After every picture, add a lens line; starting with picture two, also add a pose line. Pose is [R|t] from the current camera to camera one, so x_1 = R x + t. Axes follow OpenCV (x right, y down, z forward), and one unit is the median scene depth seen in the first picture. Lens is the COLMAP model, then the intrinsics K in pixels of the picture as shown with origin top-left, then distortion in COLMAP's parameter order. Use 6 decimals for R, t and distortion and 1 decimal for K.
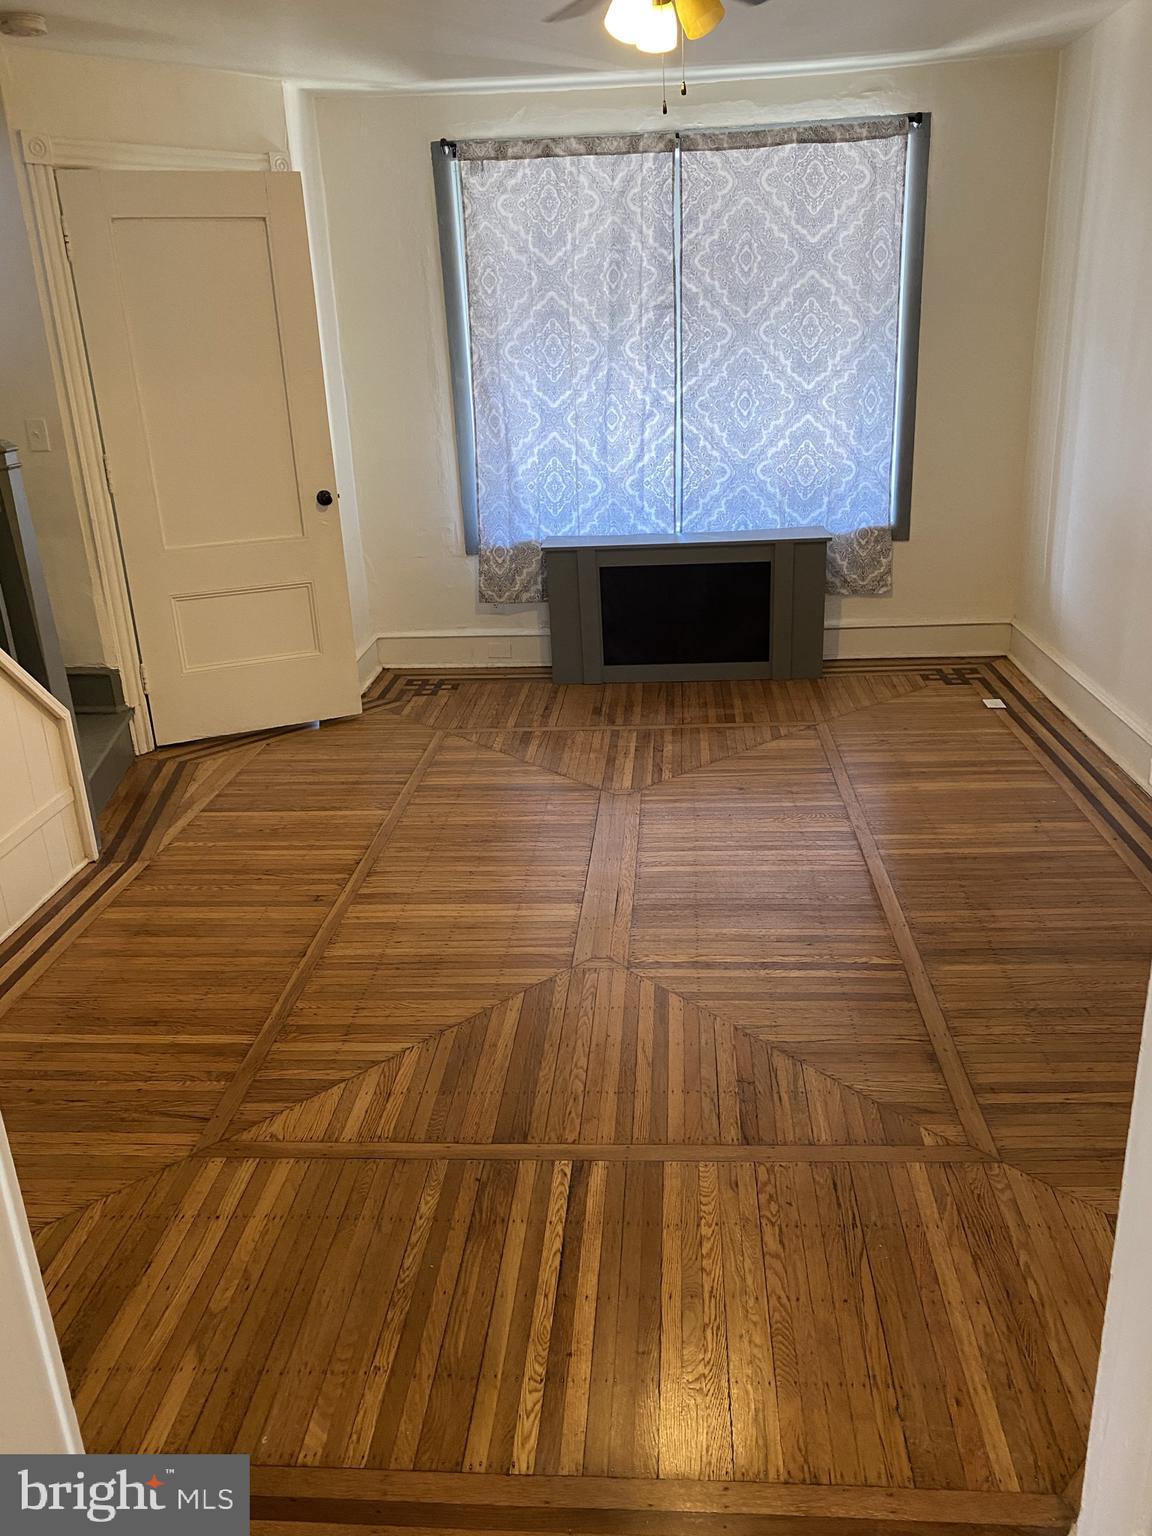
lens RADIAL K [[1173.7, 0, 570.3], [0, 1173.7, 761.0], [0, 0, 1]] dist [0.094545, -0.151448]
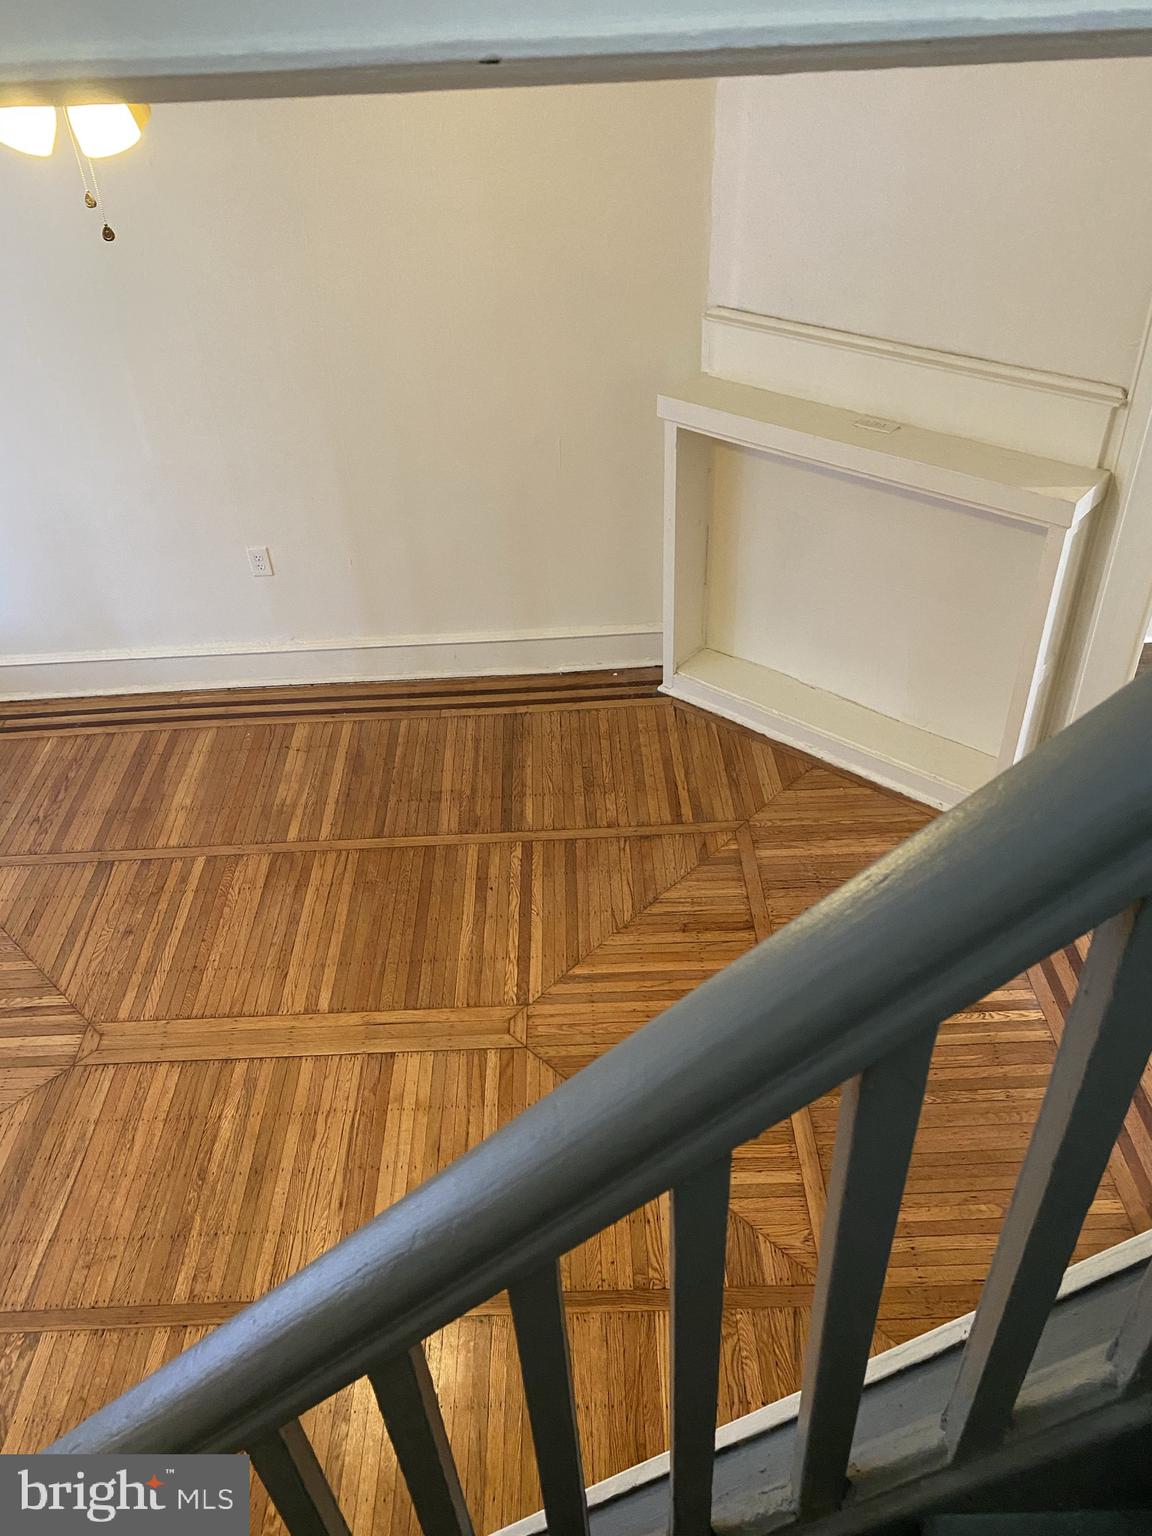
lens RADIAL K [[1173.7, 0, 570.3], [0, 1173.7, 761.0], [0, 0, 1]] dist [0.094545, -0.151448]
pose [[-0.102607, -0.565598, 0.818273, -0.762887], [0.386436, 0.735337, 0.556728, -0.617783], [-0.916591, 0.373334, 0.143117, 0.757307]]
